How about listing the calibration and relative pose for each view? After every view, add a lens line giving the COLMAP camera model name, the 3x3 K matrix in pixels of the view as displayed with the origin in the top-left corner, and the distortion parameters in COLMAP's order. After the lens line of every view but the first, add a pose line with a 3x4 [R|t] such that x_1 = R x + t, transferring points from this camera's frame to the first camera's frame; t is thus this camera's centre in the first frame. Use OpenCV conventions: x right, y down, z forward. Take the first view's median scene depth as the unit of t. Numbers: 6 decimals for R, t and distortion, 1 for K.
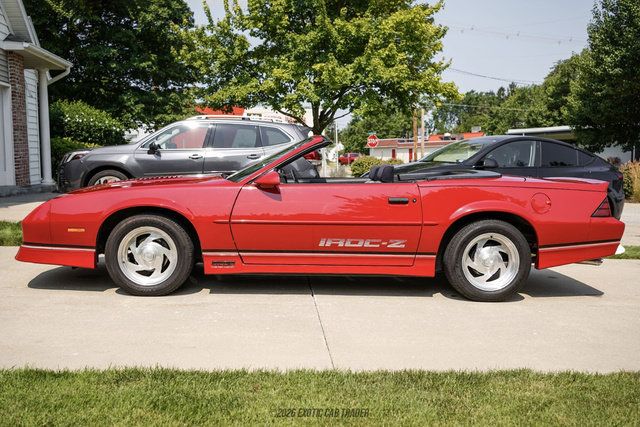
lens RADIAL K [[652.3, 0, 319.1], [0, 652.3, 234.2], [0, 0, 1]] dist [0.004850, 0.020437]
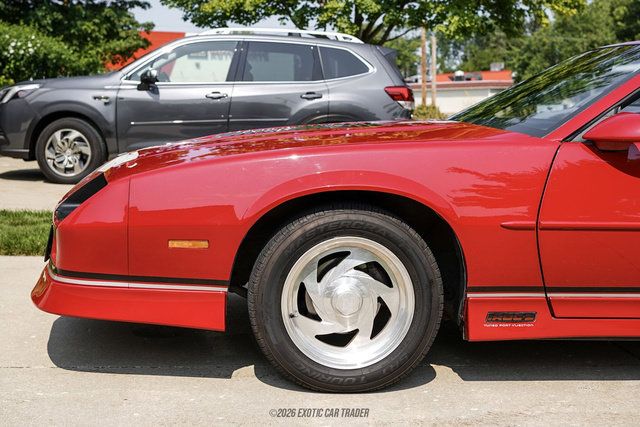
lens RADIAL K [[880.7, 0, 320.0], [0, 880.7, 213.5], [0, 0, 1]] dist [0.009173, 0.027978]
pose [[0.998943, -0.001508, 0.045938, -0.145901], [0.001225, 0.999980, 0.006197, -0.014602], [-0.045946, -0.006134, 0.998925, 0.190153]]
